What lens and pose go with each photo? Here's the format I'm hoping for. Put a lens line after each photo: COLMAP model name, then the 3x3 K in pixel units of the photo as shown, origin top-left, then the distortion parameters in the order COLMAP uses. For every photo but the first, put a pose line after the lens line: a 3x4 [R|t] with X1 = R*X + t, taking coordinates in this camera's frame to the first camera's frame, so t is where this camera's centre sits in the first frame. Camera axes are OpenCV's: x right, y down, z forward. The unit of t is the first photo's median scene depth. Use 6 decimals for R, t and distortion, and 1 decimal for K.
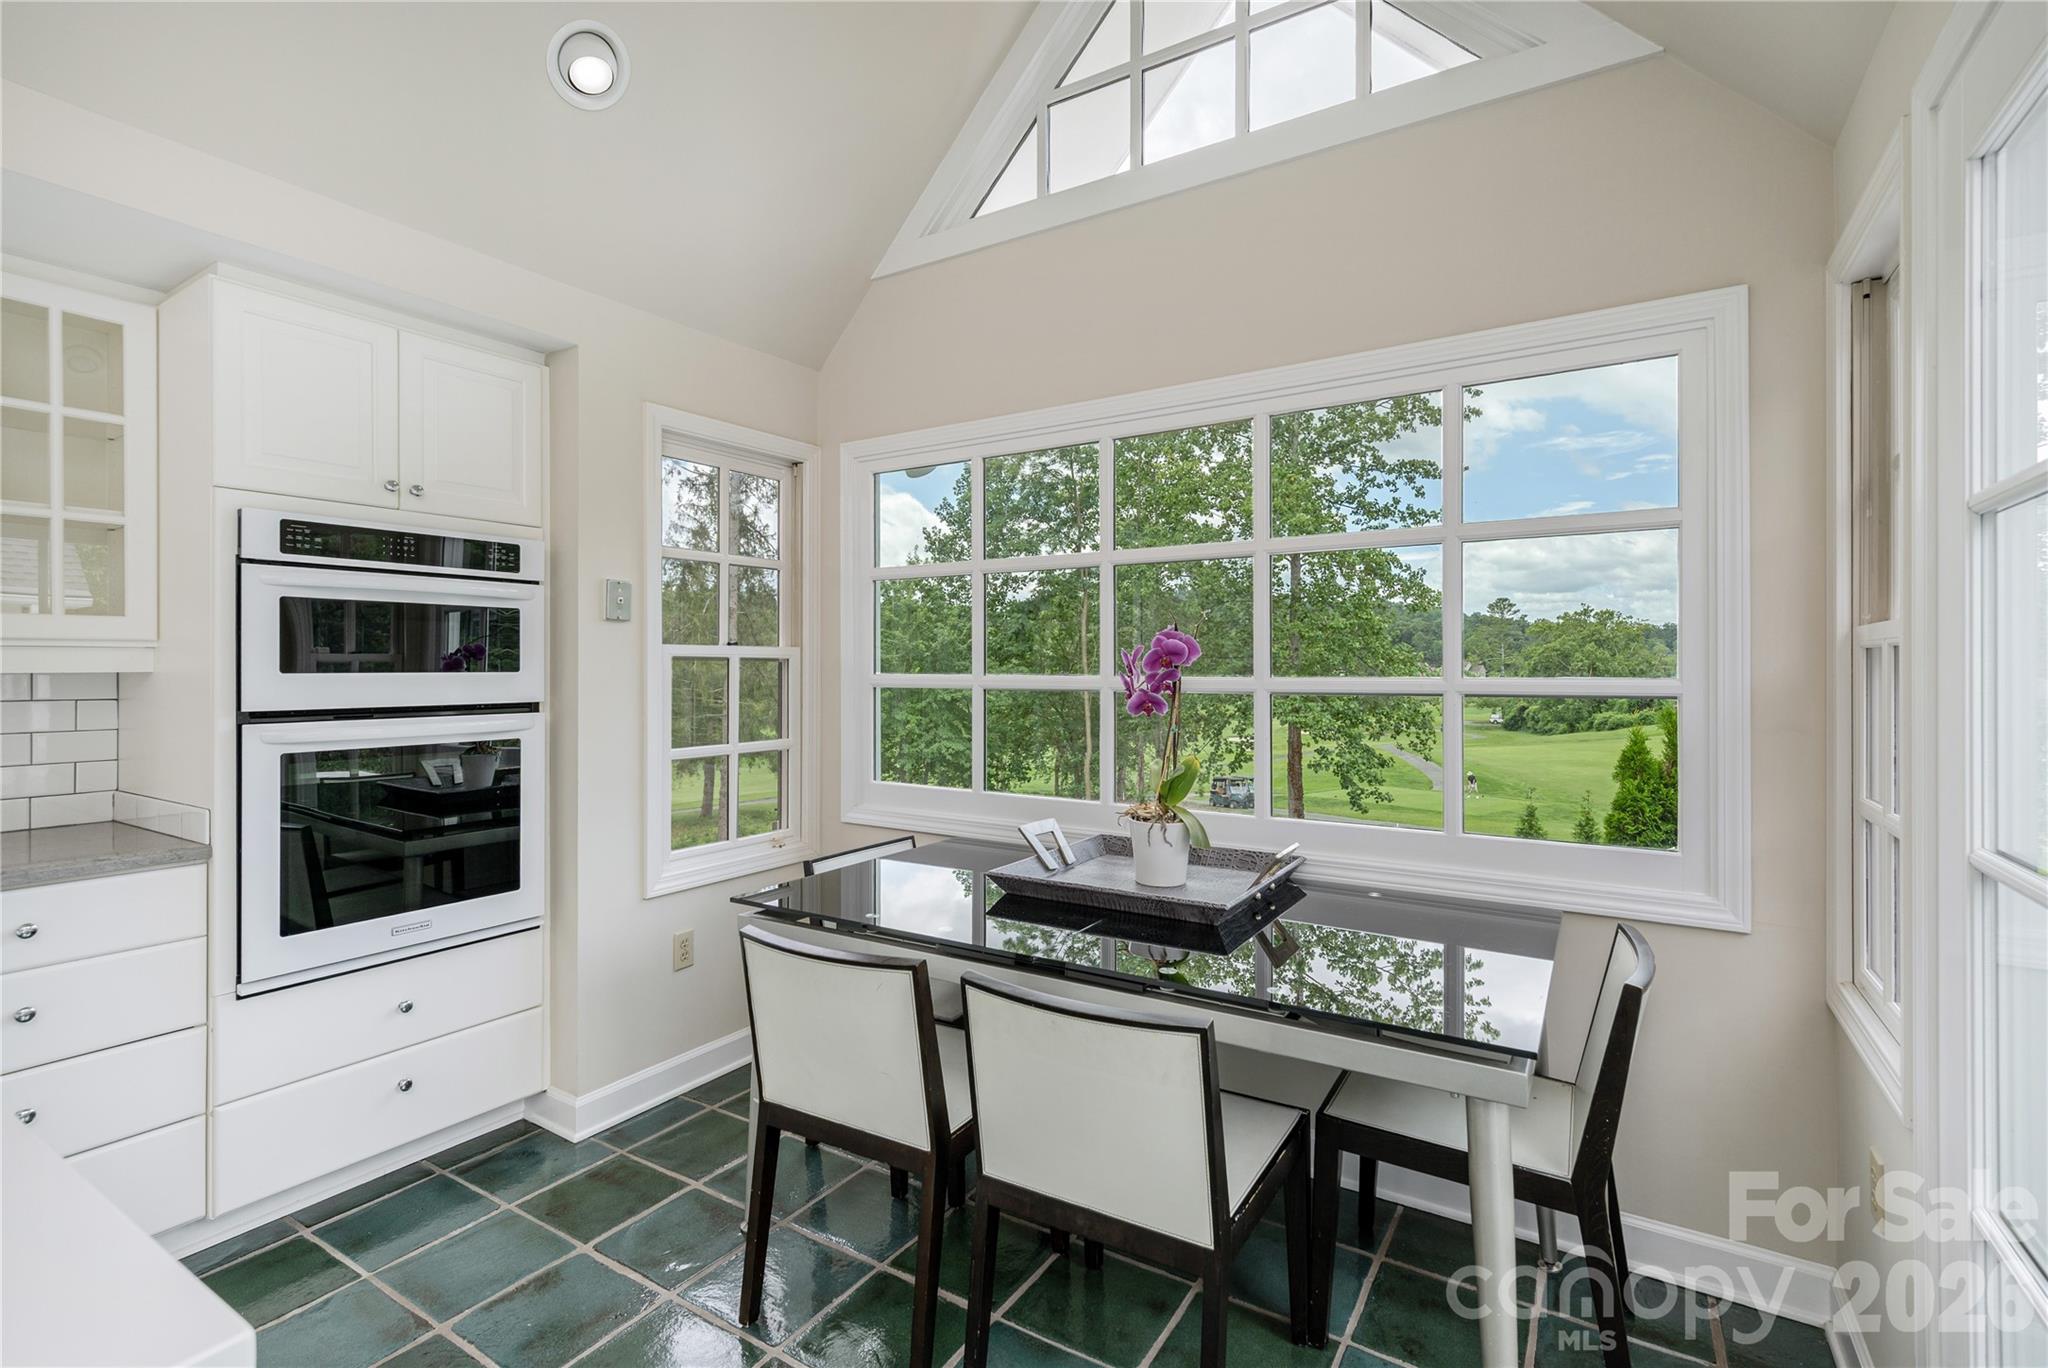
lens RADIAL K [[923.5, 0, 1030.5], [0, 923.5, 667.8], [0, 0, 1]] dist [0.004387, -0.000097]
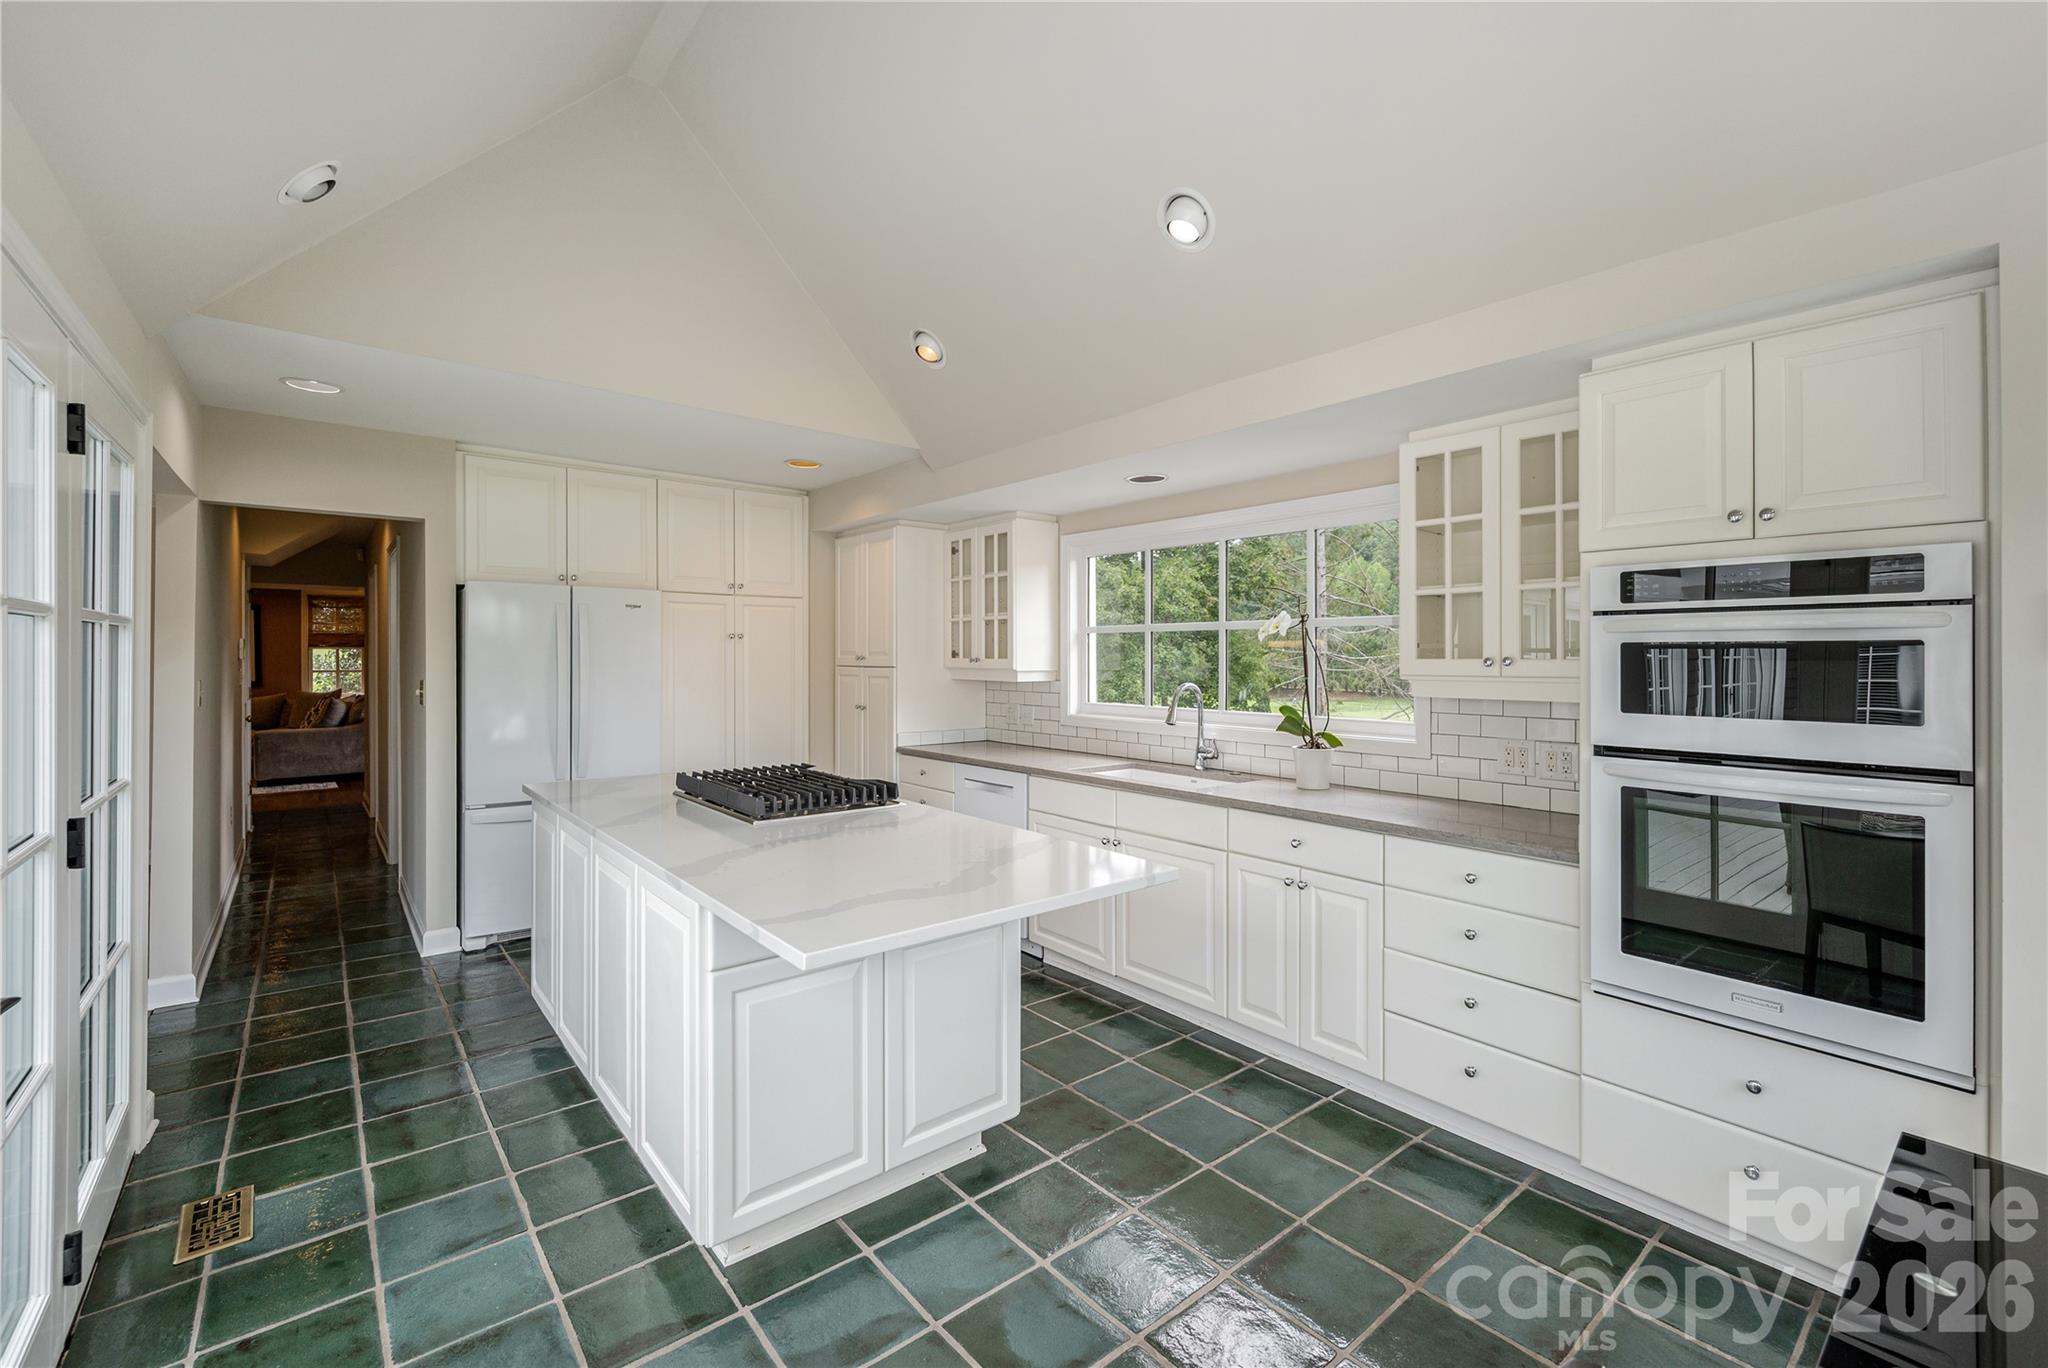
lens RADIAL K [[873.3, 0, 1029.1], [0, 873.3, 662.9], [0, 0, 1]] dist [0.003339, -0.000020]
pose [[-0.317594, 0.011895, -0.948152, 0.323778], [0.001076, 0.999925, 0.012185, -0.054374], [0.948226, 0.002849, -0.317583, 0.541610]]
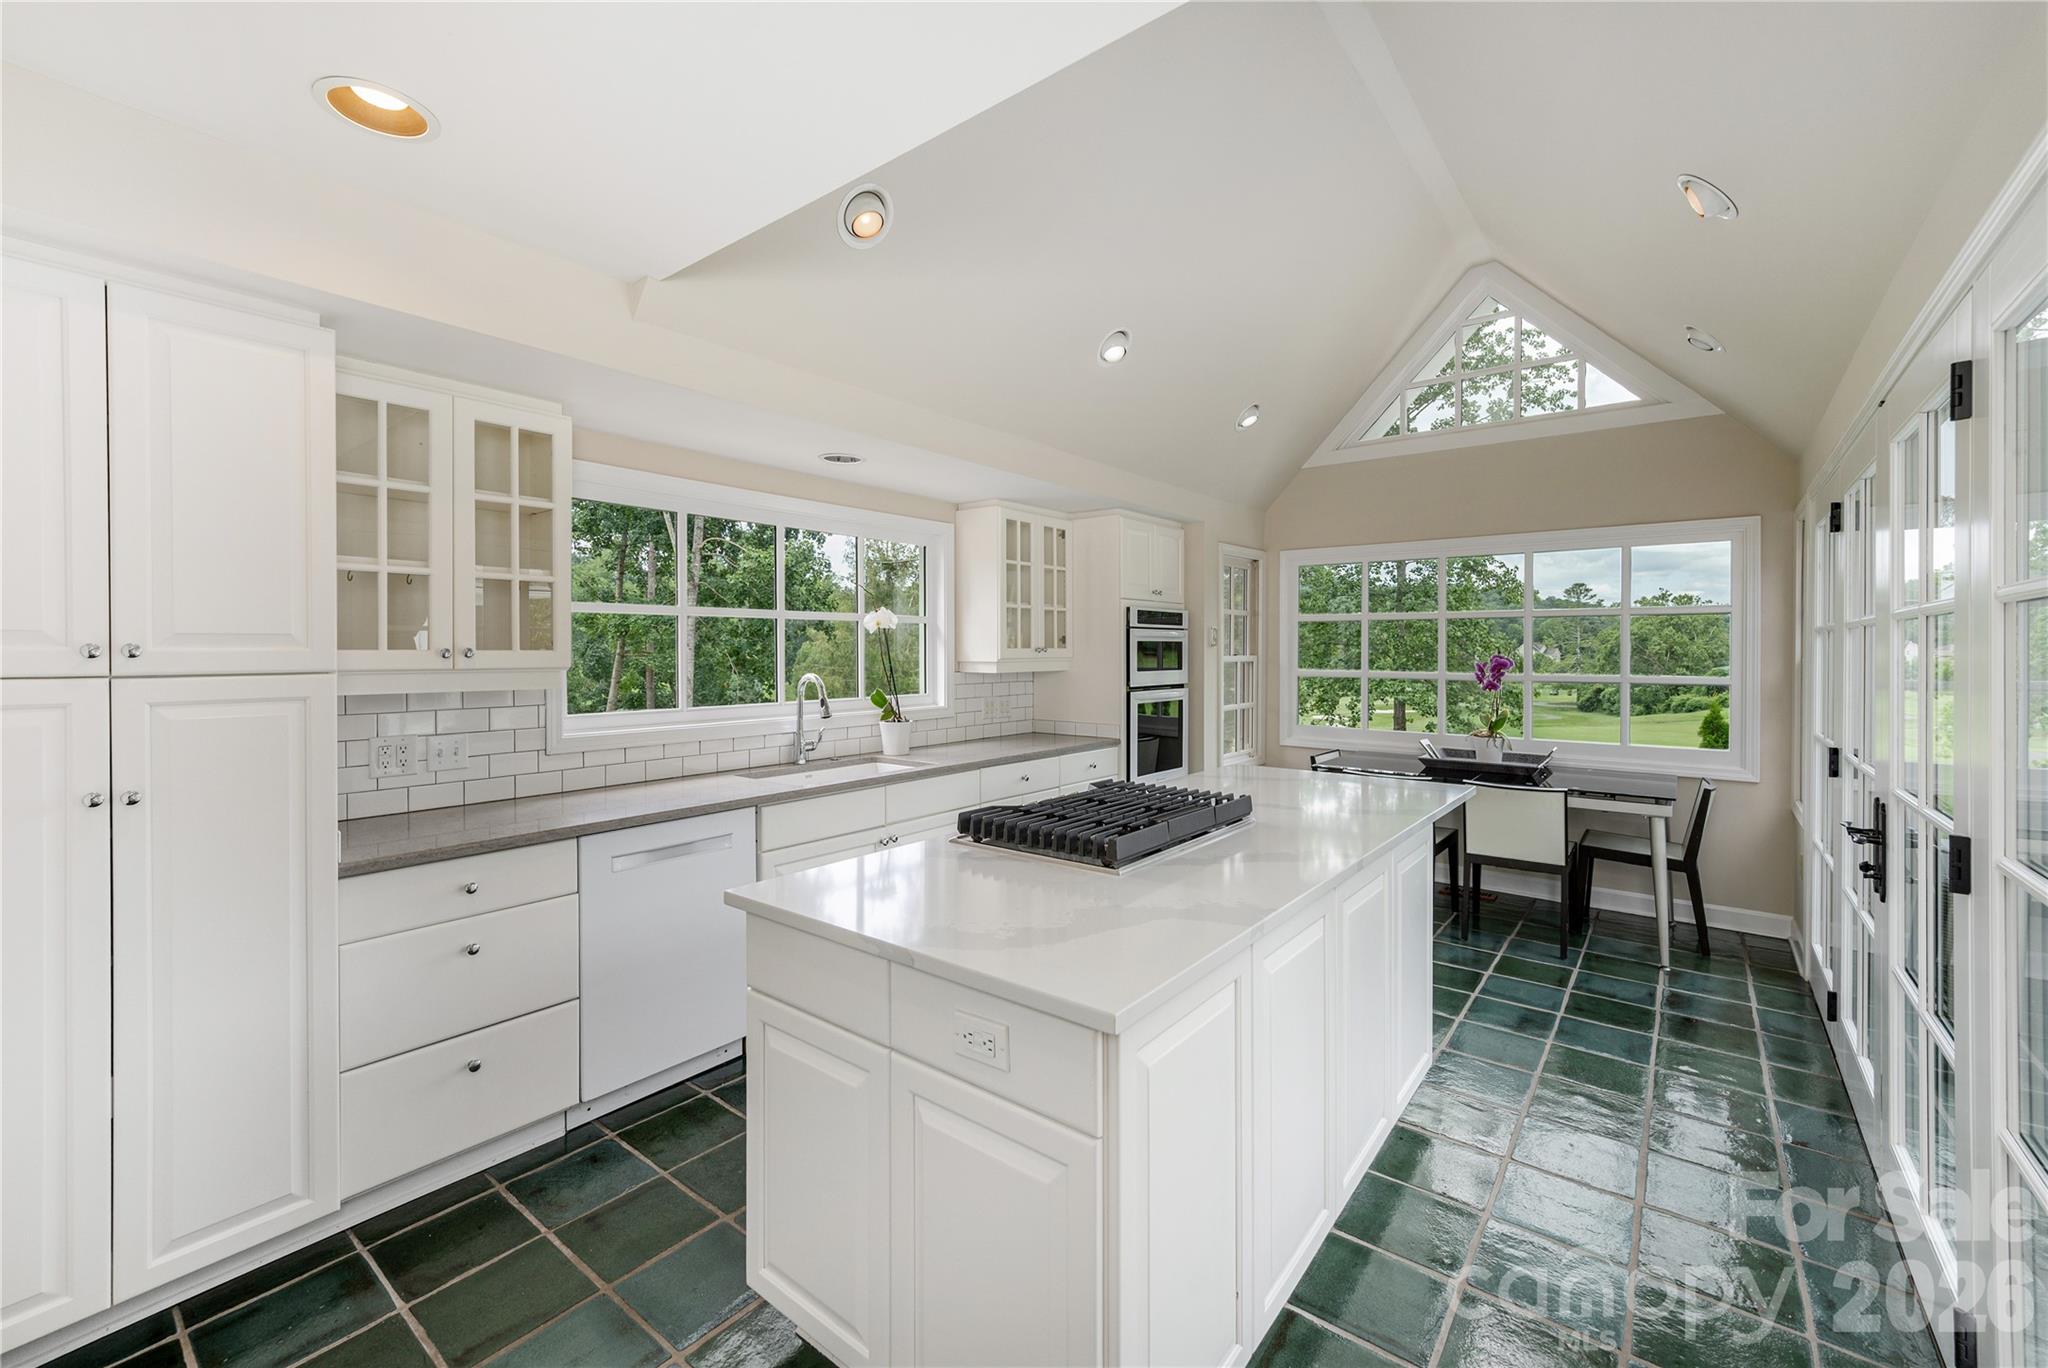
lens RADIAL K [[873.3, 0, 1039.9], [0, 873.3, 653.7], [0, 0, 1]] dist [0.003339, -0.000020]
pose [[0.996956, 0.005940, -0.077740, -0.719454], [-0.005359, 0.999956, 0.007682, -0.048064], [0.077782, -0.007242, 0.996944, -1.111095]]
